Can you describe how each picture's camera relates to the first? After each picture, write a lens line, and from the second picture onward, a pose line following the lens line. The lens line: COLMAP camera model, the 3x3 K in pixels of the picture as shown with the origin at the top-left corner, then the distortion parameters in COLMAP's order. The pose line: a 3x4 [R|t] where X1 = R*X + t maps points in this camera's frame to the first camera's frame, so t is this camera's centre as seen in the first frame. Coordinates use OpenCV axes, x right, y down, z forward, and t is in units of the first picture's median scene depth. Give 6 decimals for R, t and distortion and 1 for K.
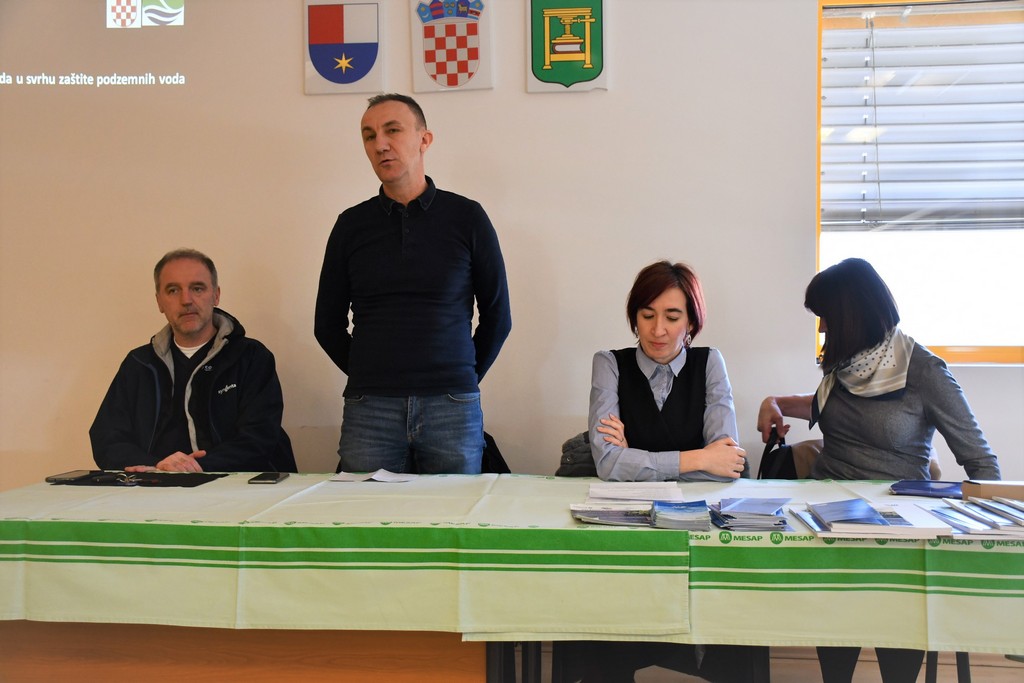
lens RADIAL K [[1005.4, 0, 512.0], [0, 1005.4, 341.5], [0, 0, 1]] dist [-0.052239, 0.217277]
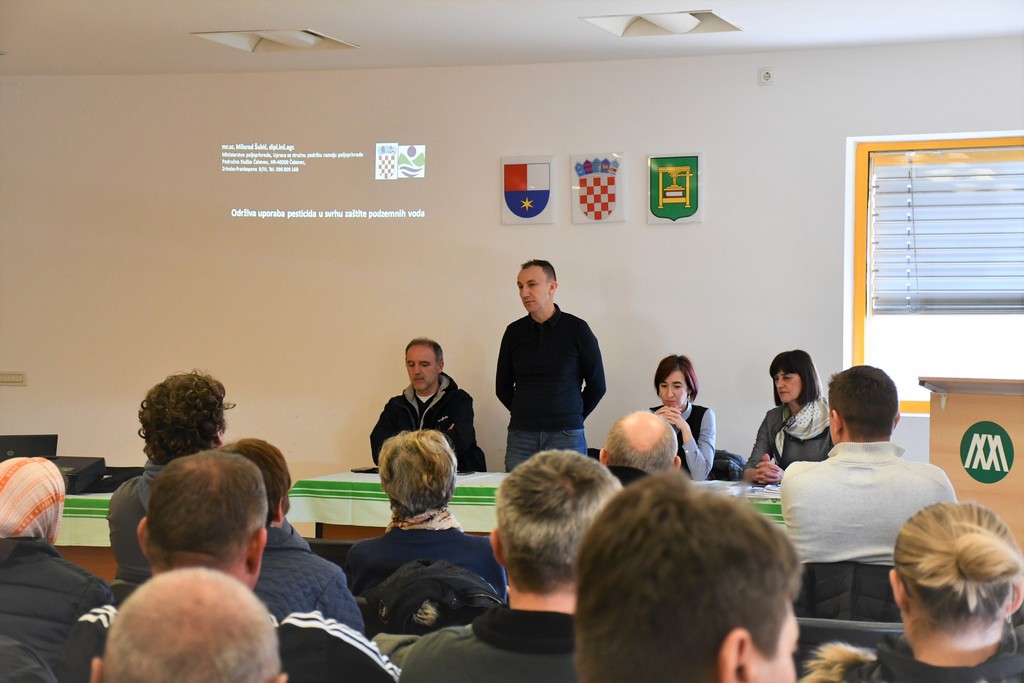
lens RADIAL K [[2104.8, 0, 512.0], [0, 2104.8, 341.5], [0, 0, 1]] dist [0.033081, 0.081839]
pose [[0.965226, 0.008228, -0.261287, 0.628417], [-0.008385, 0.999965, 0.000515, -0.076534], [0.261282, 0.001693, 0.965261, -2.018065]]
